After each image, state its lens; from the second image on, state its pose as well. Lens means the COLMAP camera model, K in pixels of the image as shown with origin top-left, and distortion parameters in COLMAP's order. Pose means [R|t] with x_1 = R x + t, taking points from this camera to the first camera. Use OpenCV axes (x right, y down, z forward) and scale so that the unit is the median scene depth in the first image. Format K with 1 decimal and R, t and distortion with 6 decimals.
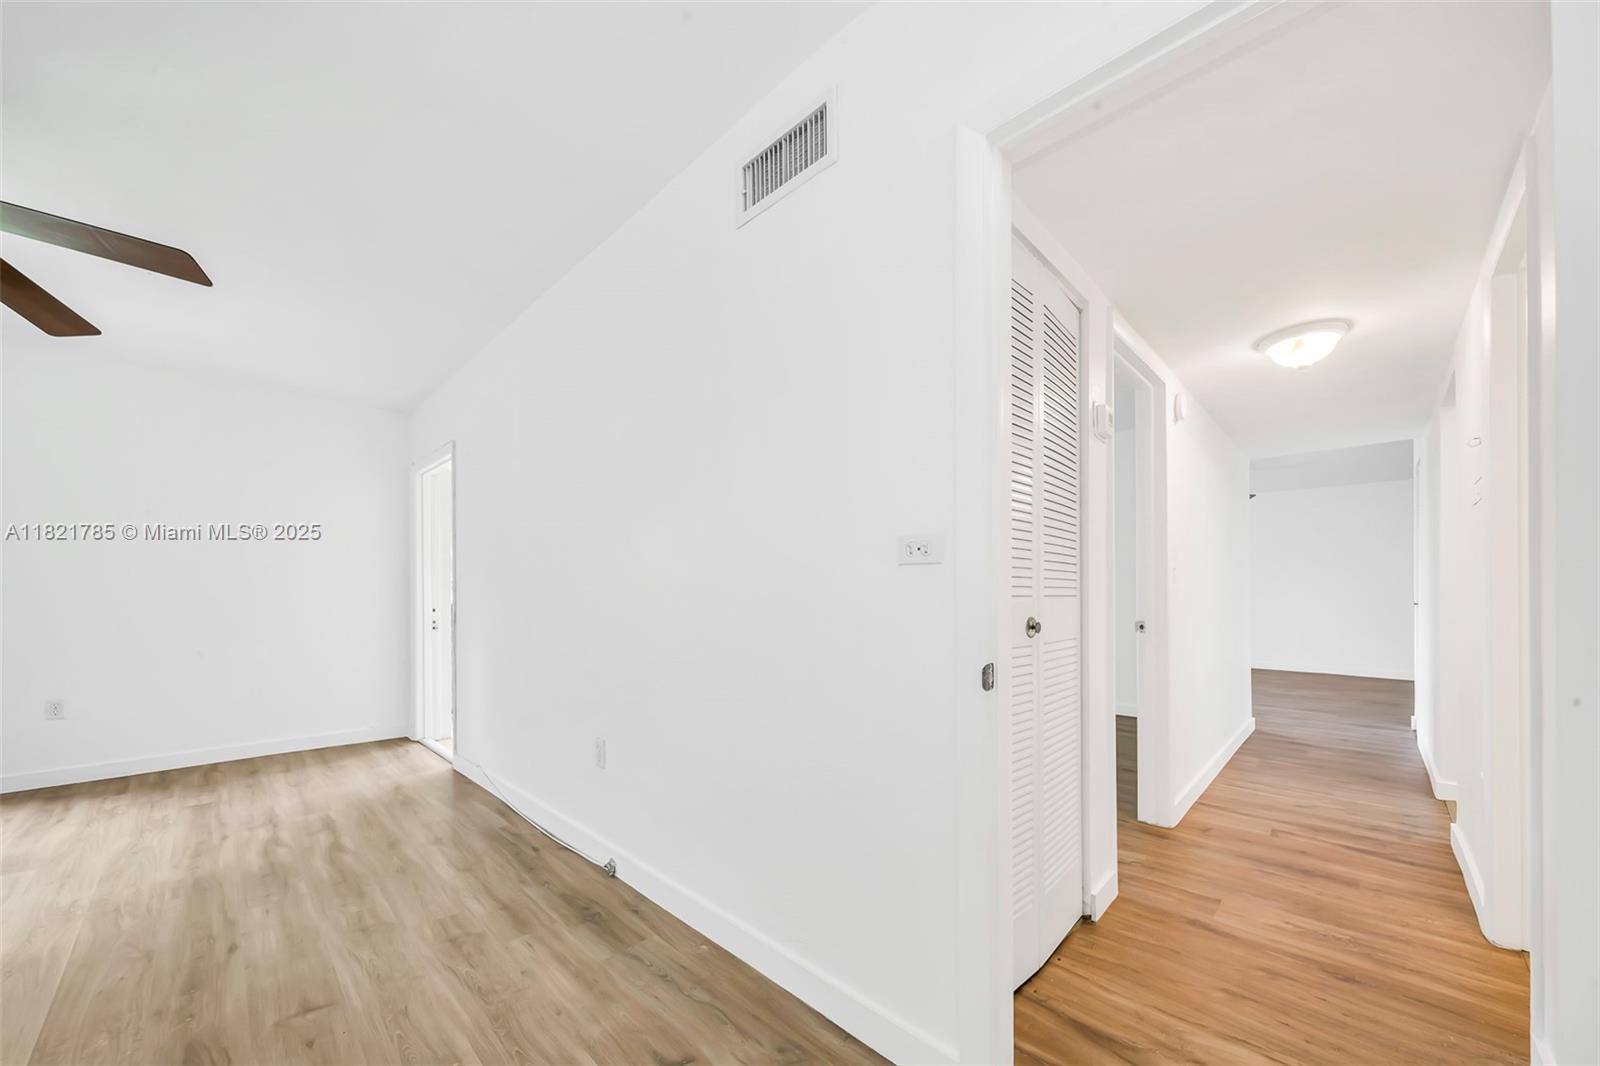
lens RADIAL K [[585.6, 0, 802.6], [0, 585.6, 590.1], [0, 0, 1]] dist [-0.001256, -0.000286]
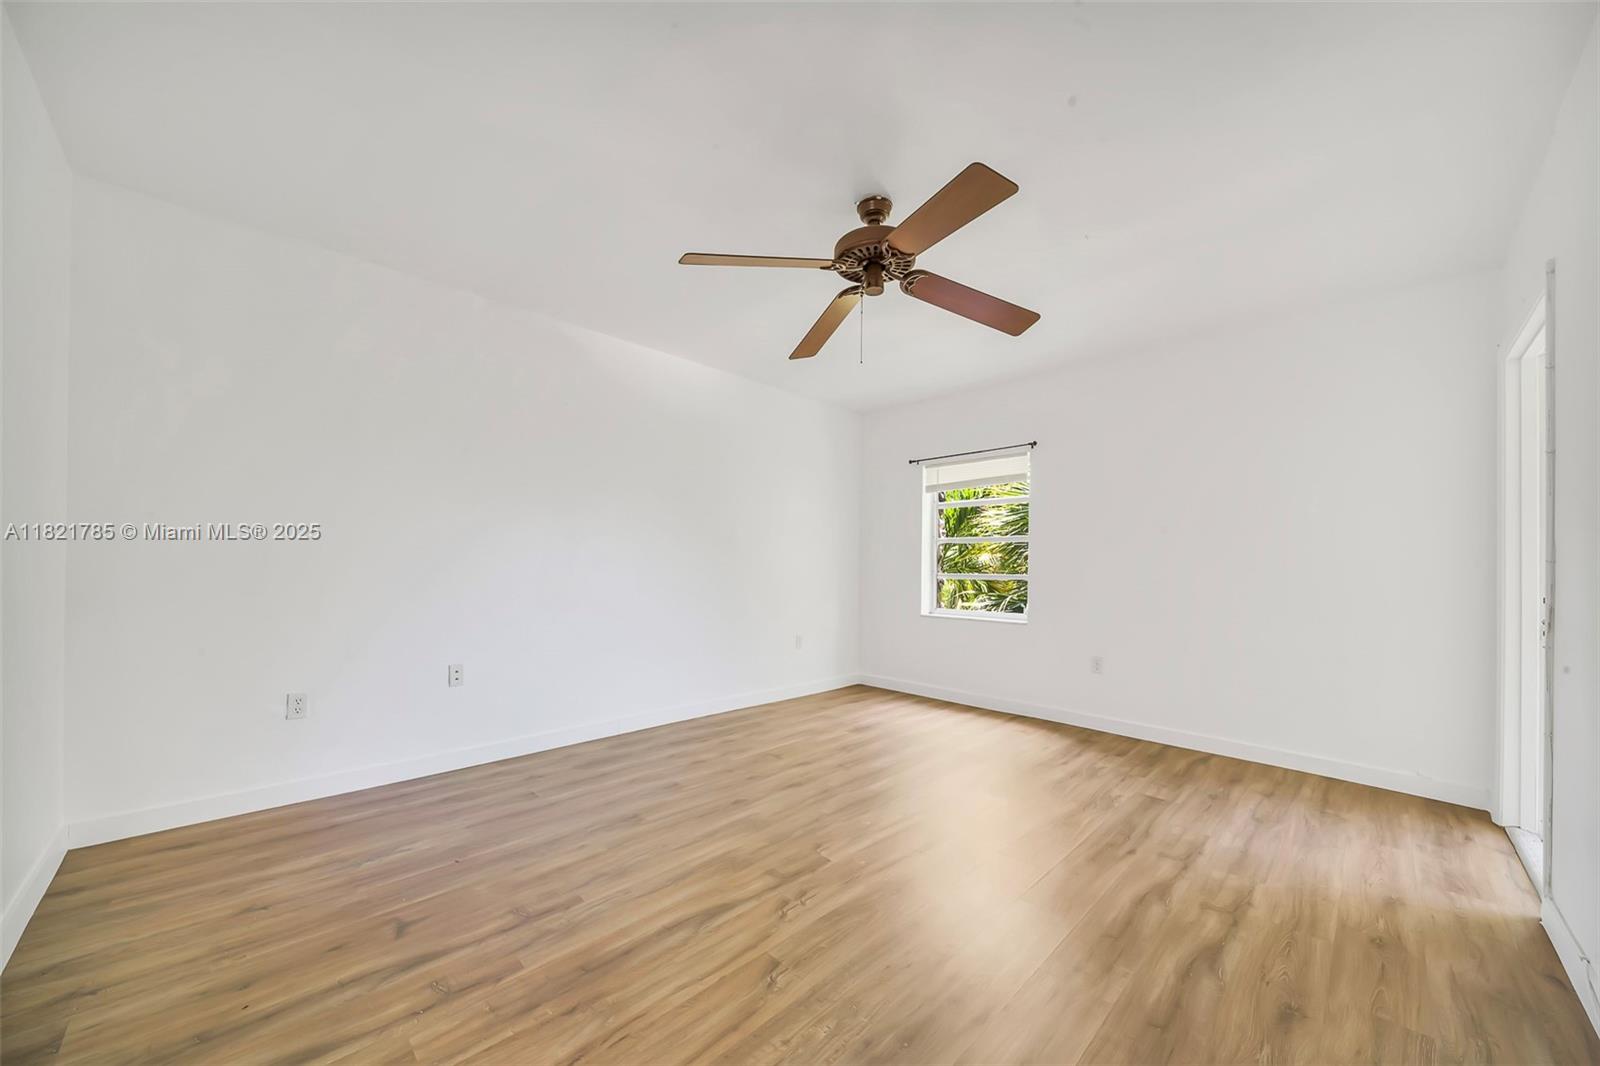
lens RADIAL K [[573.3, 0, 795.6], [0, 573.3, 571.6], [0, 0, 1]] dist [-0.003053, -0.000411]
pose [[-0.018716, 0.011389, -0.999760, -0.133586], [-0.007163, 0.999908, 0.011525, 0.008357], [0.999799, 0.007377, -0.018633, 0.461120]]
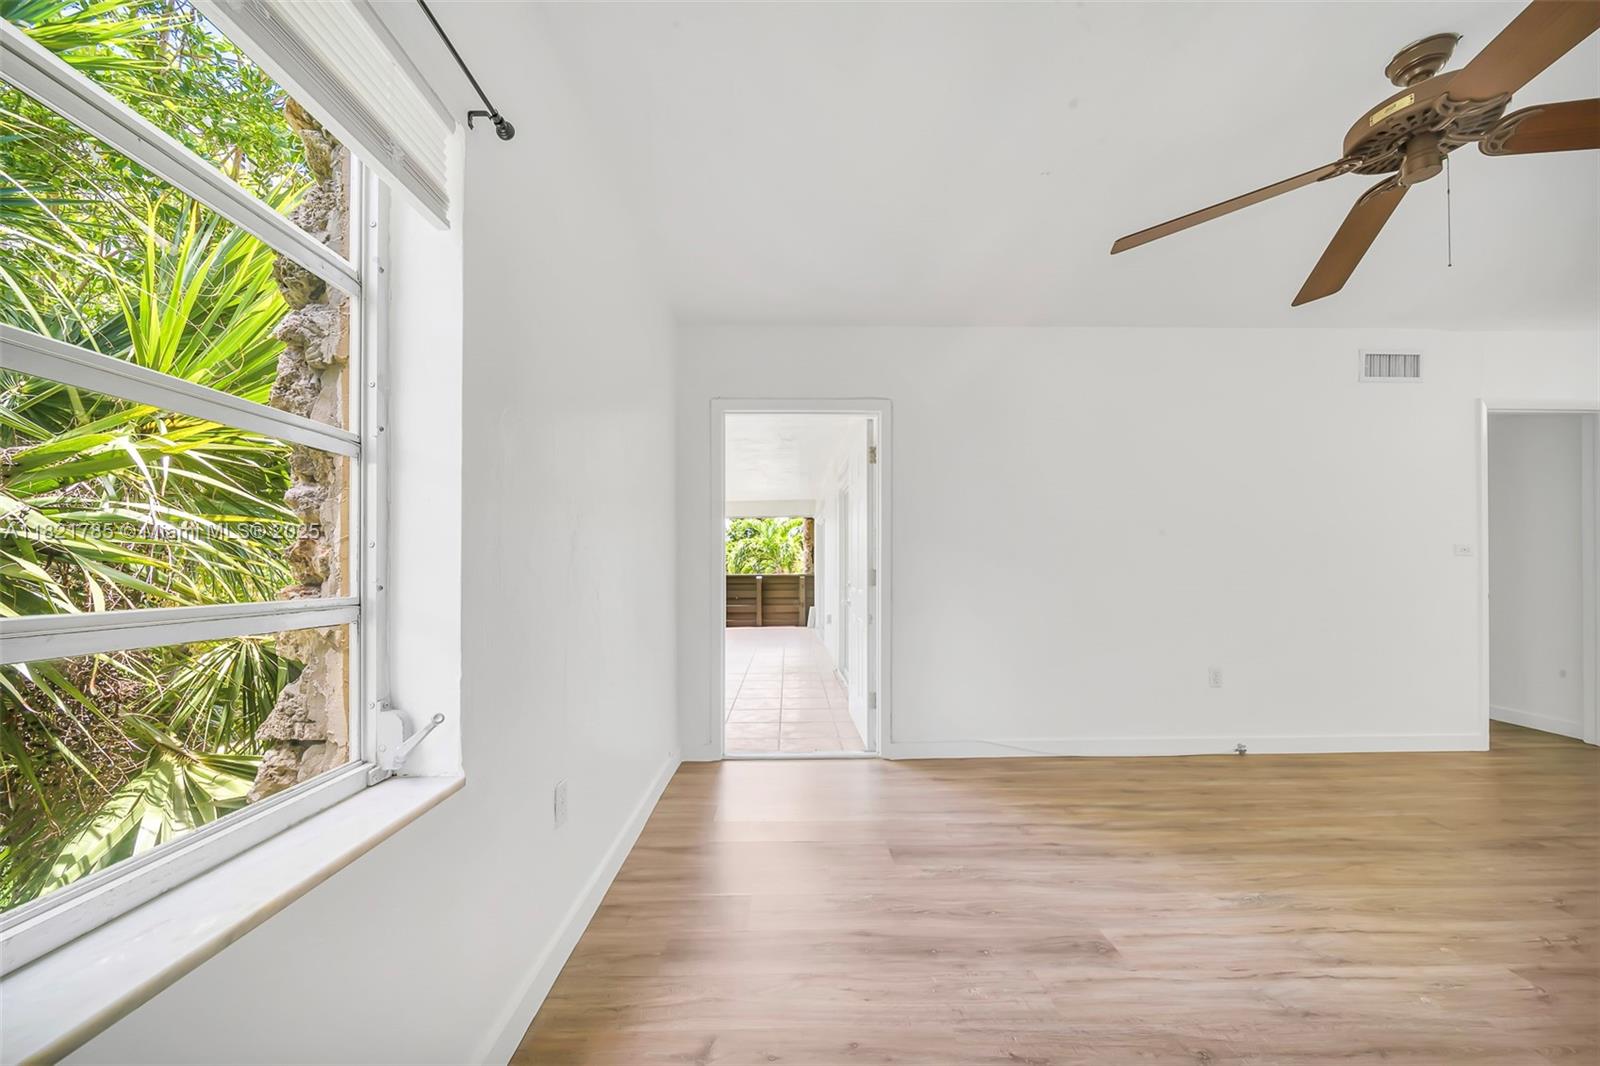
lens RADIAL K [[564.0, 0, 797.5], [0, 564.0, 568.6], [0, 0, 1]] dist [-0.009821, -0.000163]
pose [[0.708315, 0.006460, 0.705867, -1.633352], [-0.002820, 0.999976, -0.006322, 0.015998], [-0.705891, 0.002487, 0.708316, 0.592813]]
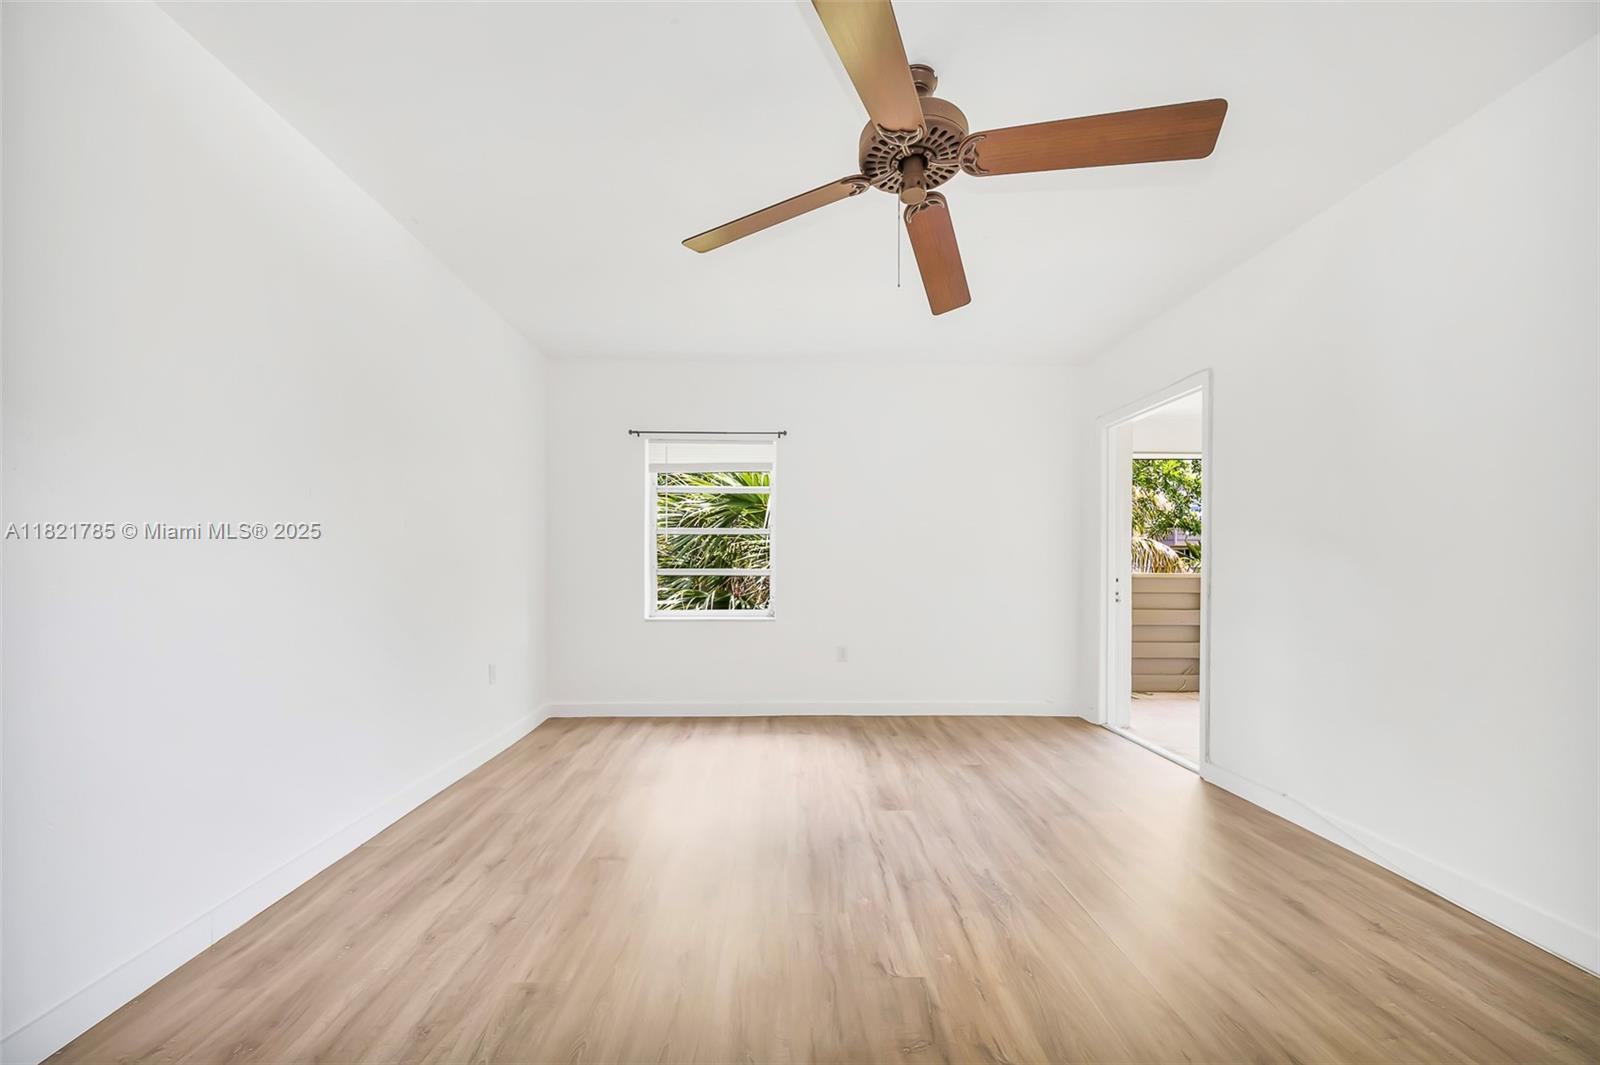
lens RADIAL K [[573.3, 0, 795.6], [0, 573.3, 571.1], [0, 0, 1]] dist [-0.003053, -0.000411]
pose [[0.723611, 0.014977, -0.690045, -0.574816], [-0.002560, 0.999816, 0.019016, 0.007681], [0.690203, -0.011993, 0.723516, 0.061920]]
